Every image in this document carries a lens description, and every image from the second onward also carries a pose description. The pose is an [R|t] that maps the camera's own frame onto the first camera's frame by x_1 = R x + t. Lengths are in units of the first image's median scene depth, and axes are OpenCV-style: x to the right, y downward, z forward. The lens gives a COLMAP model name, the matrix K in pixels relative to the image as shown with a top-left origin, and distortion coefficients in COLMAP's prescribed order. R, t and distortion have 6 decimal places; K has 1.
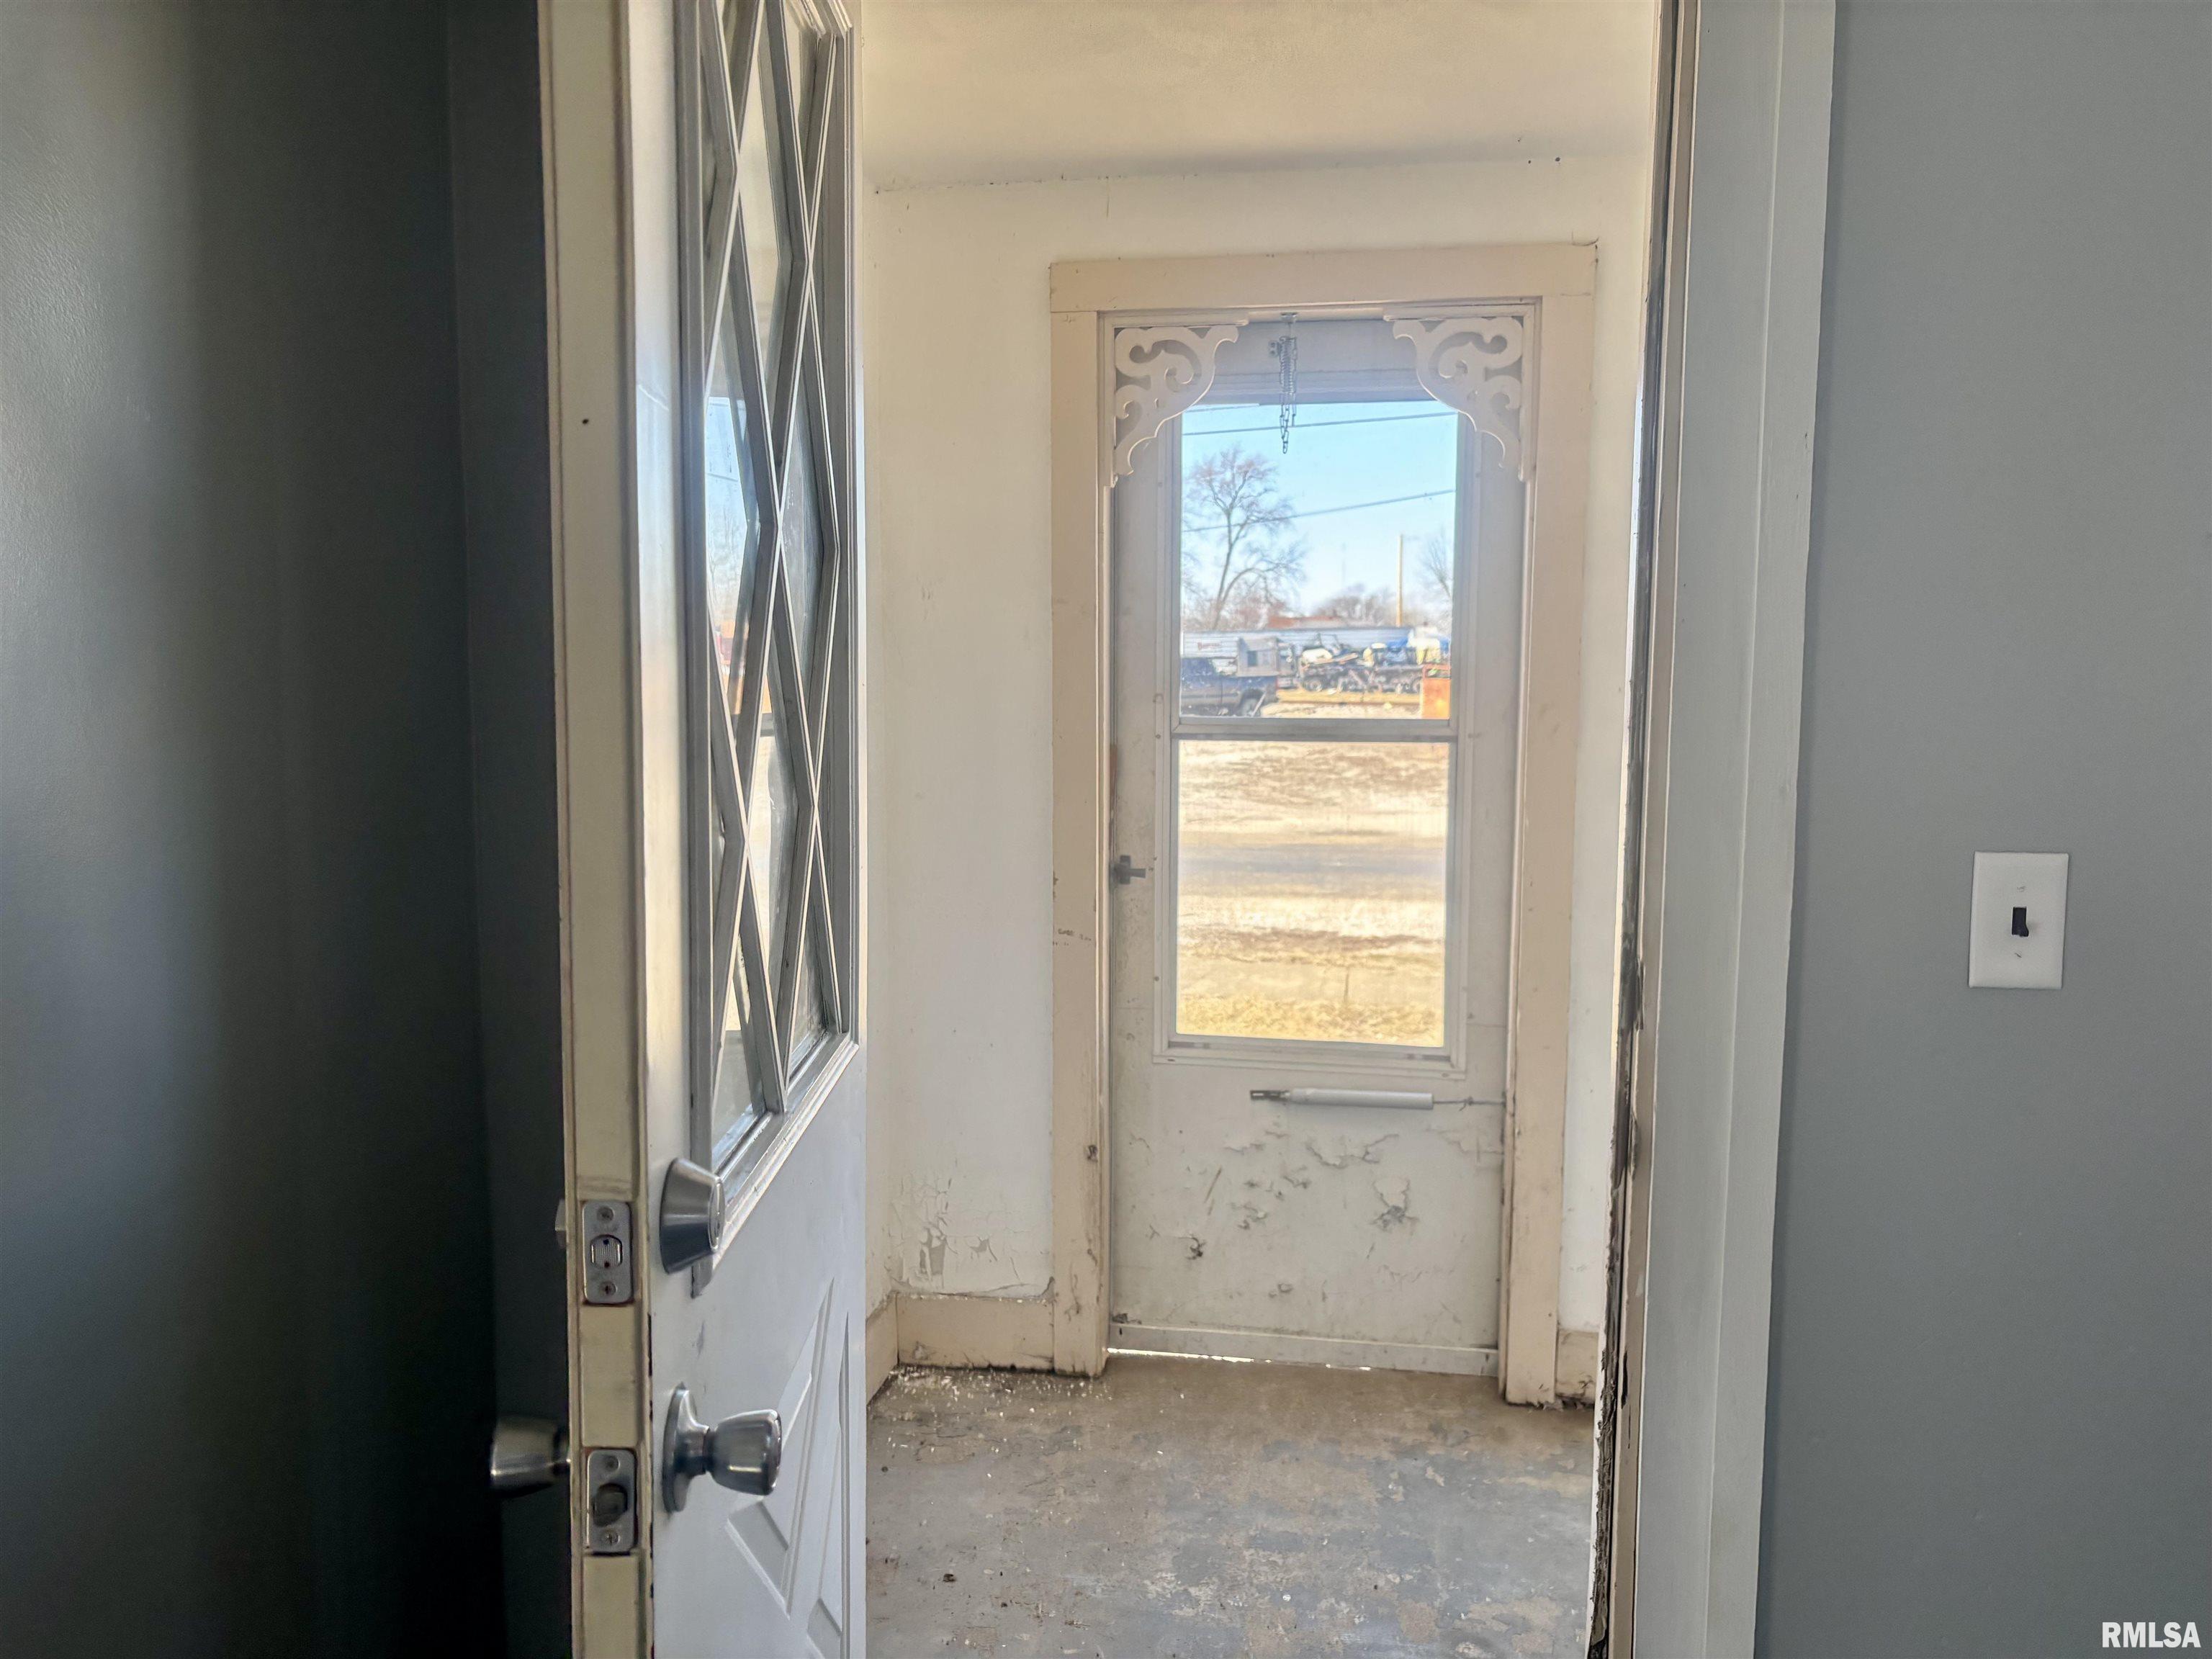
lens RADIAL K [[1659.4, 0, 1088.7], [0, 1659.4, 823.2], [0, 0, 1]] dist [0.053382, -0.056709]
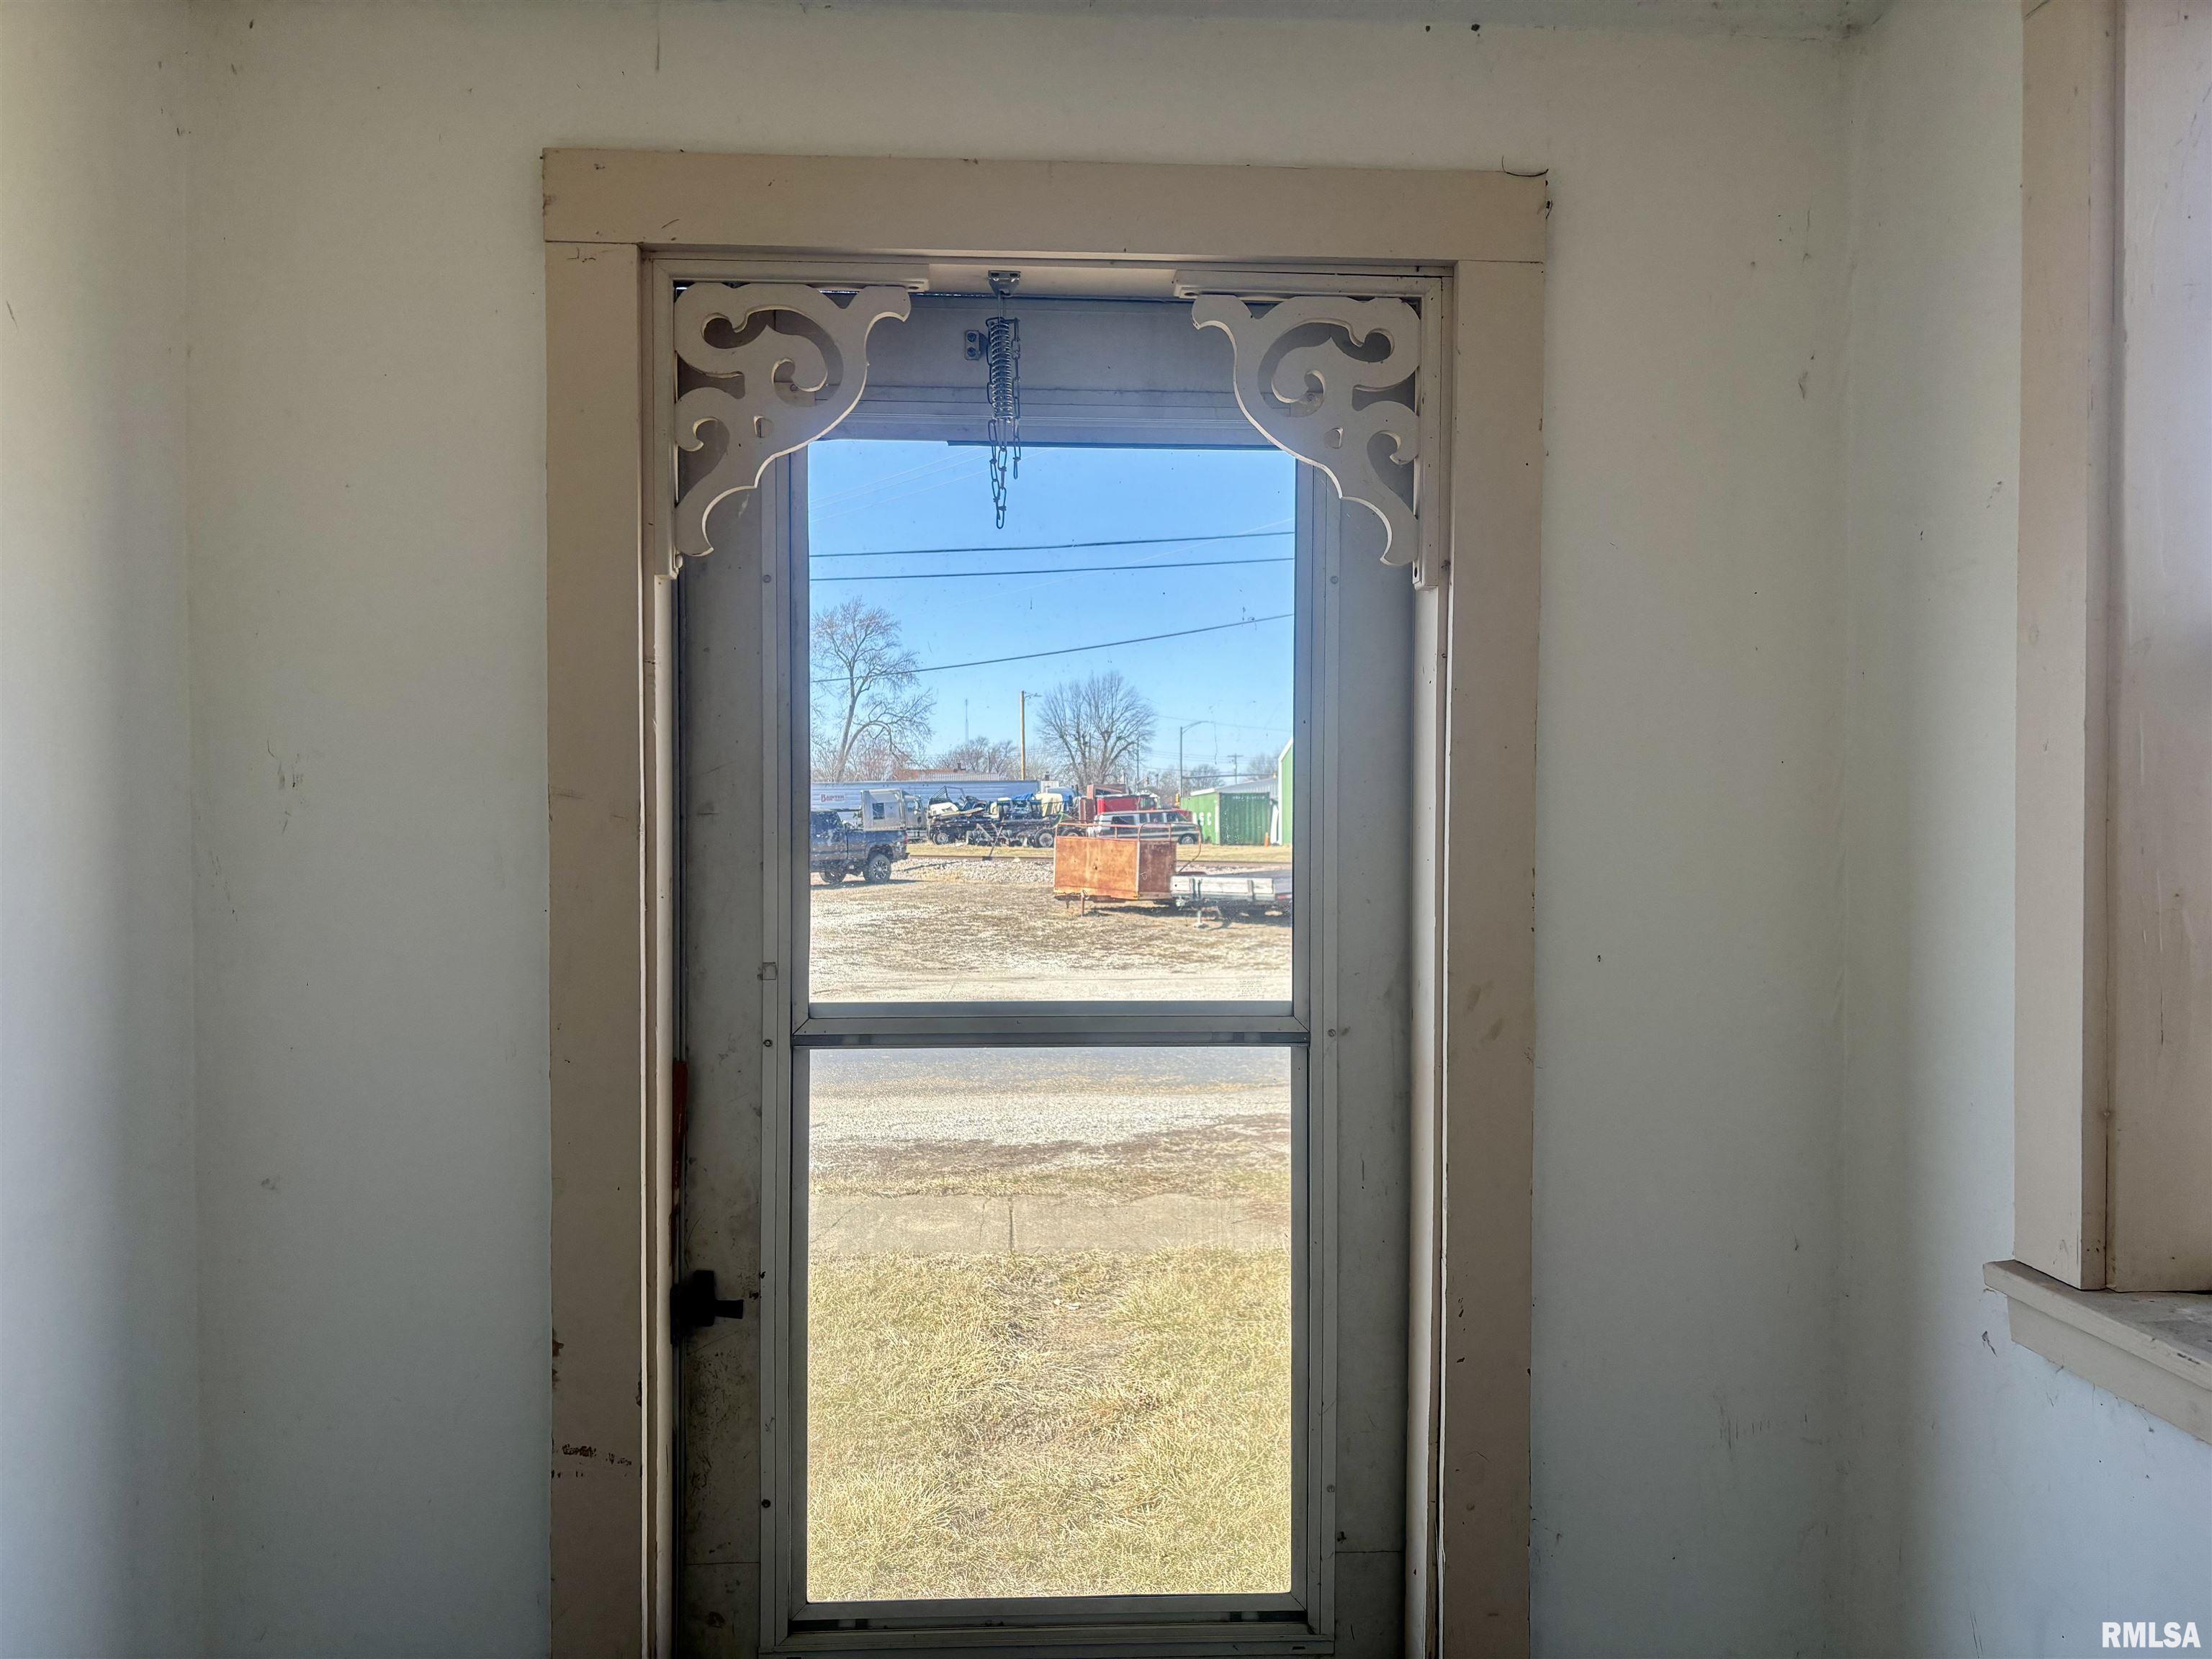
lens RADIAL K [[1659.4, 0, 1106.4], [0, 1659.4, 831.9], [0, 0, 1]] dist [0.053382, -0.056709]
pose [[0.972552, -0.003377, 0.232659, 0.023915], [0.023263, 0.996296, -0.082783, -0.074396], [-0.231518, 0.085923, 0.969029, 0.456583]]
